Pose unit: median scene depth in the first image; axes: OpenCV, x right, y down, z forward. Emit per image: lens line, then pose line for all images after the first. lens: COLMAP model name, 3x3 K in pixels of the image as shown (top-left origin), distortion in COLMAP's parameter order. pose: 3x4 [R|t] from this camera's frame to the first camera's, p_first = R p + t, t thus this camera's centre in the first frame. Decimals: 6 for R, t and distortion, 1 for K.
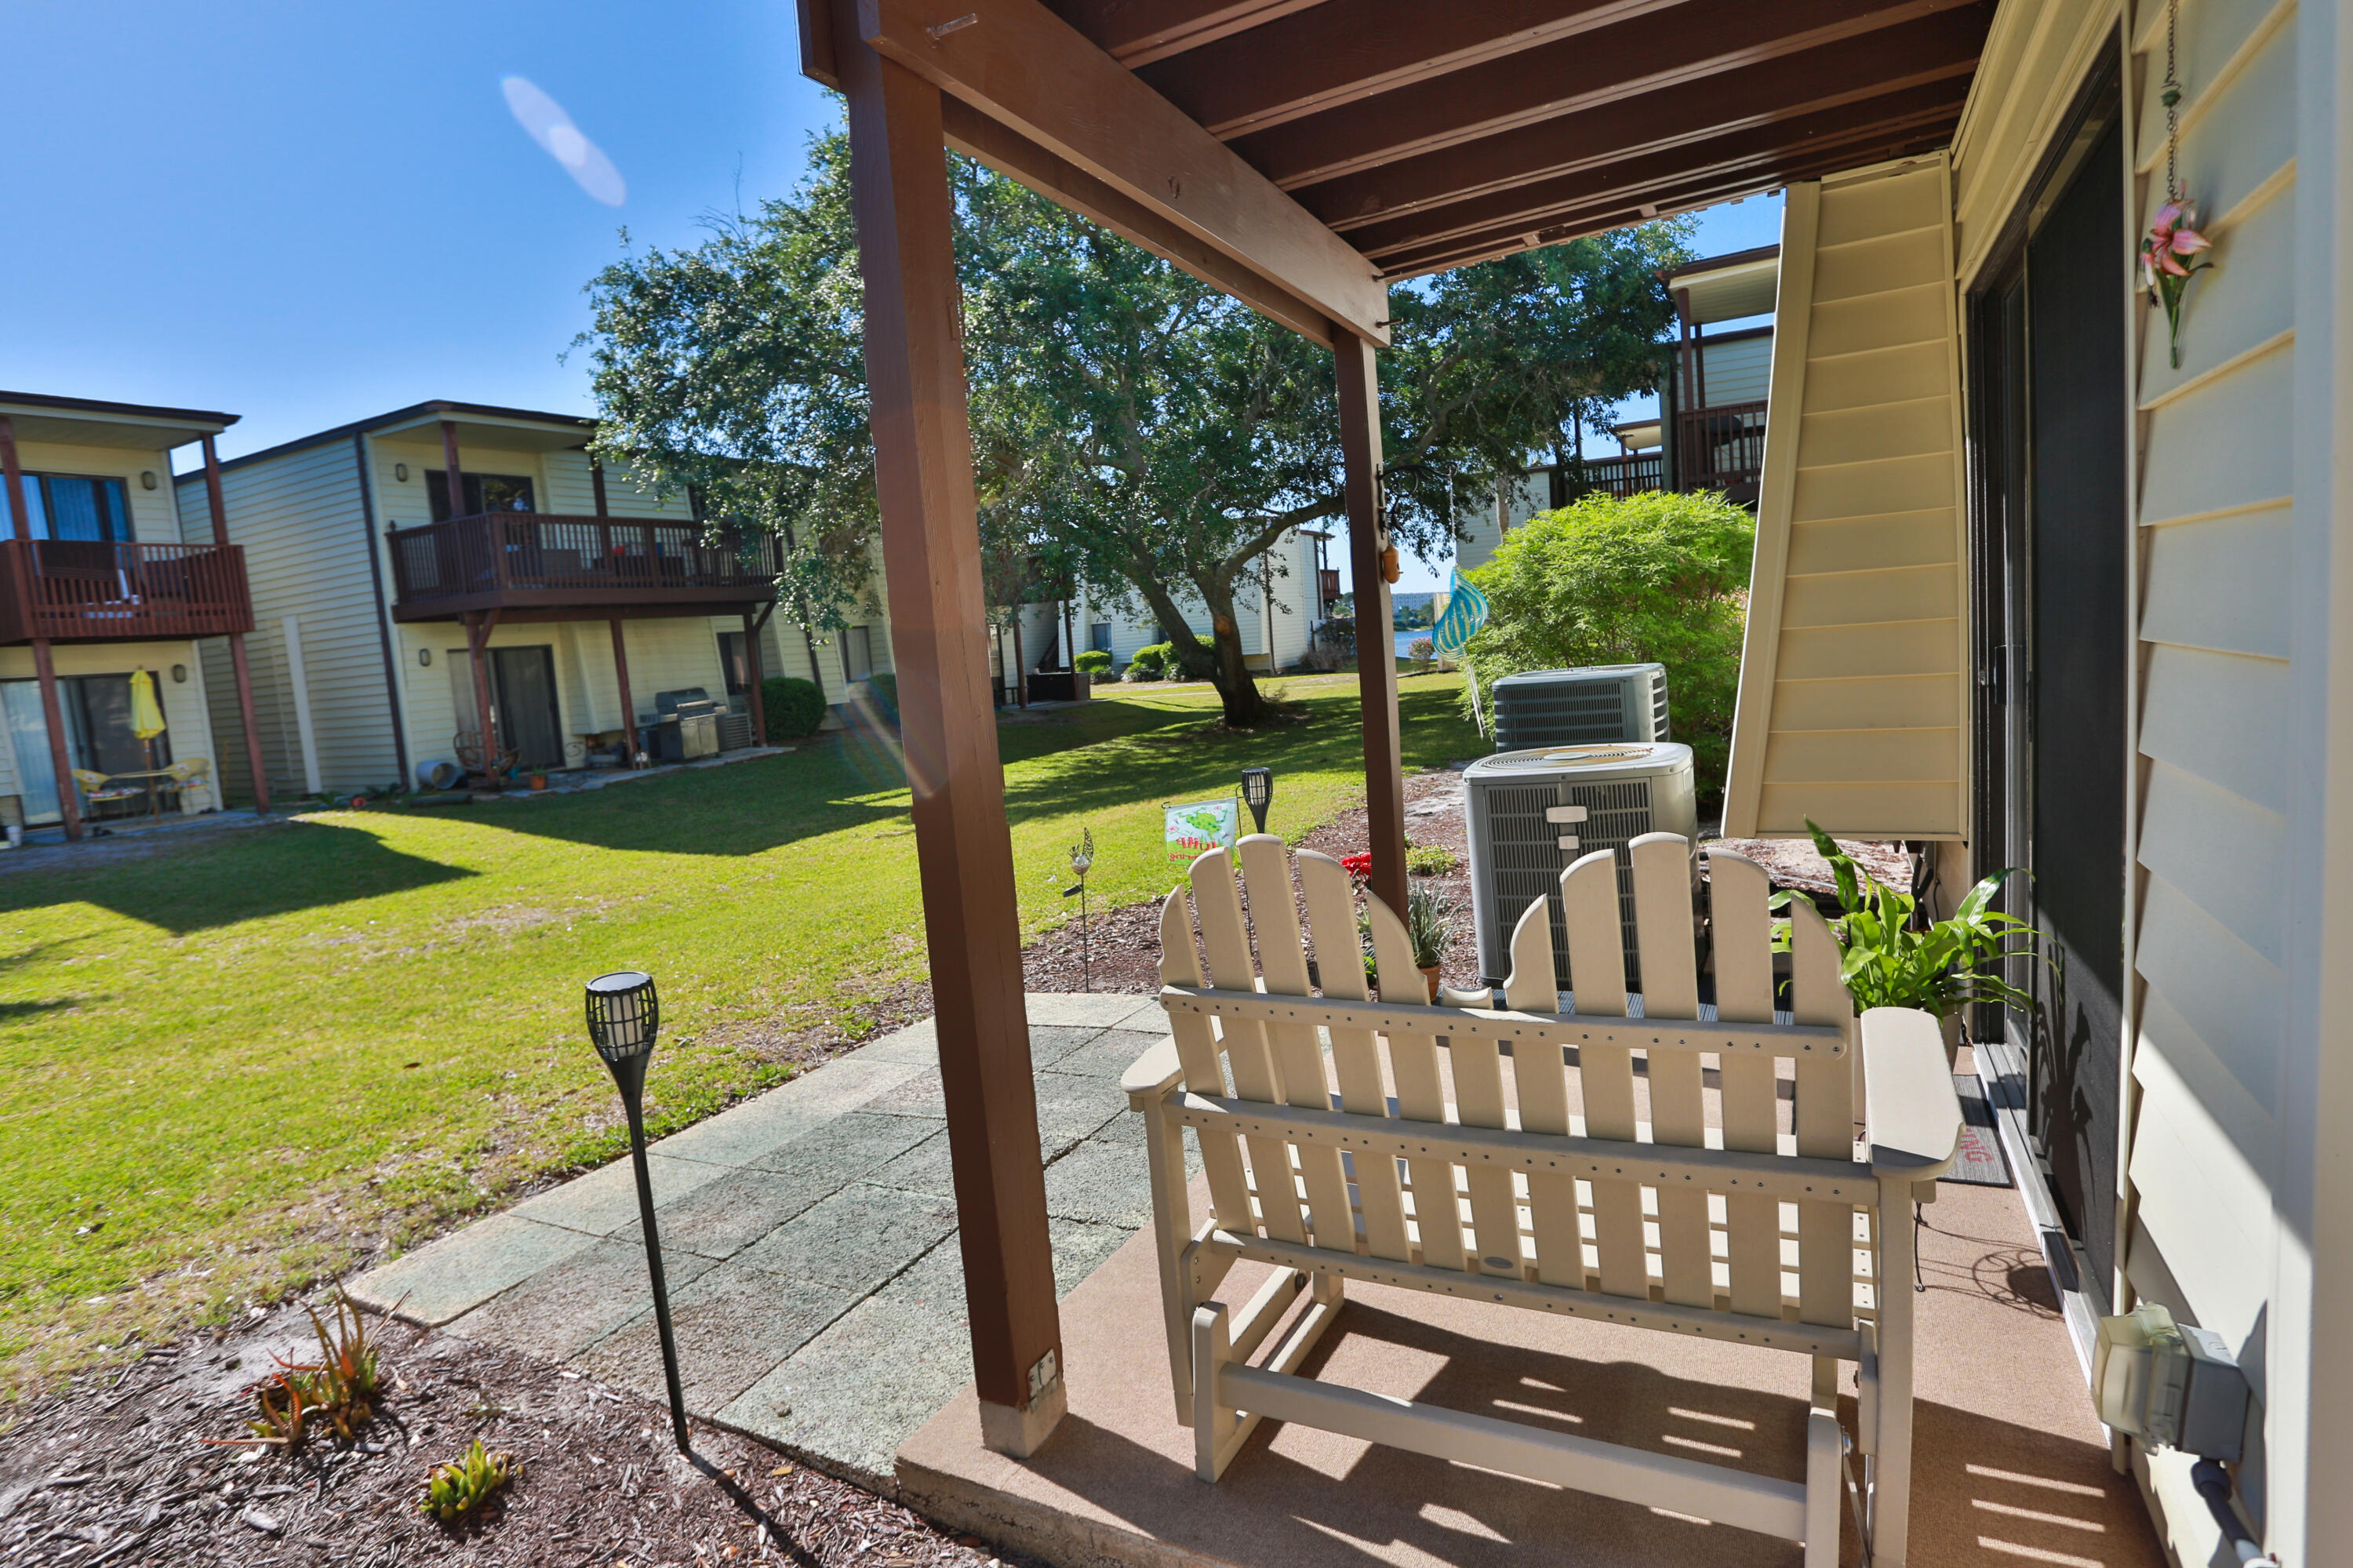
lens RADIAL K [[1256.8, 0, 1173.7], [0, 1256.8, 769.7], [0, 0, 1]] dist [-0.077038, 0.036647]
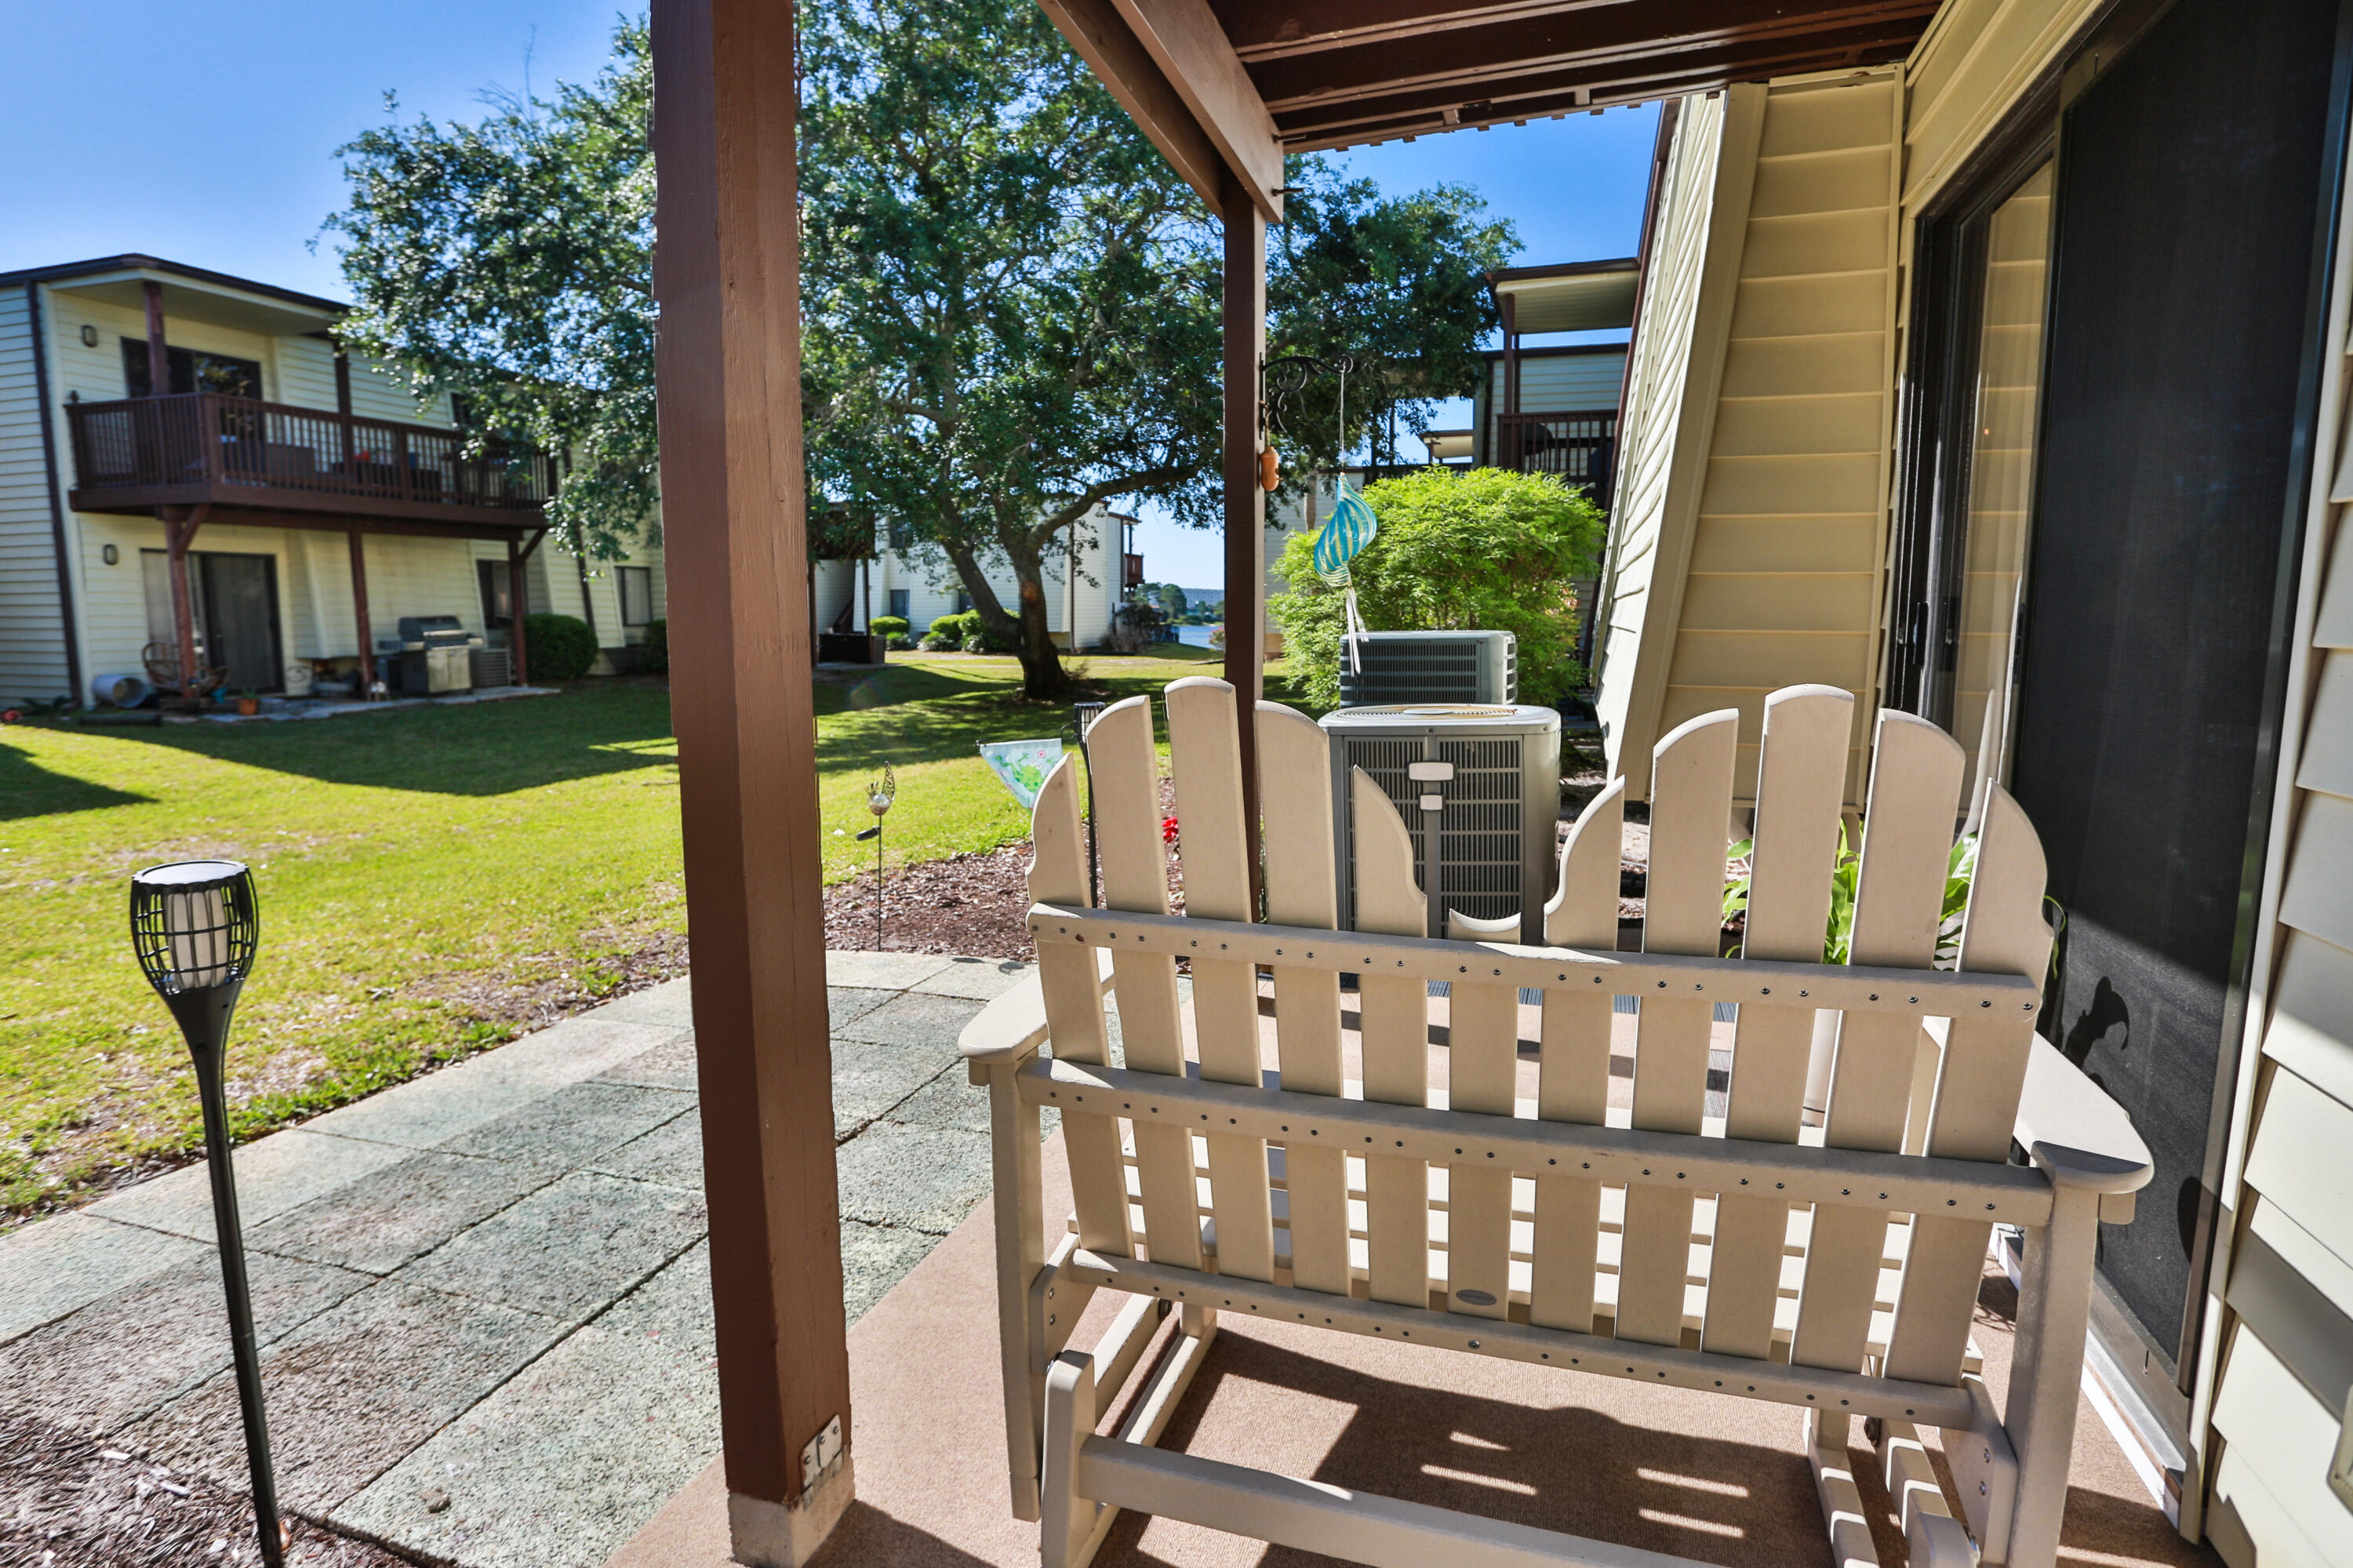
lens RADIAL K [[1197.5, 0, 1166.8], [0, 1197.5, 779.6], [0, 0, 1]] dist [-0.069255, 0.029988]
pose [[0.982730, 0.057863, 0.175765, -0.027909], [-0.059777, 0.998196, 0.005613, 0.046638], [-0.175123, -0.016023, 0.984416, 0.164908]]
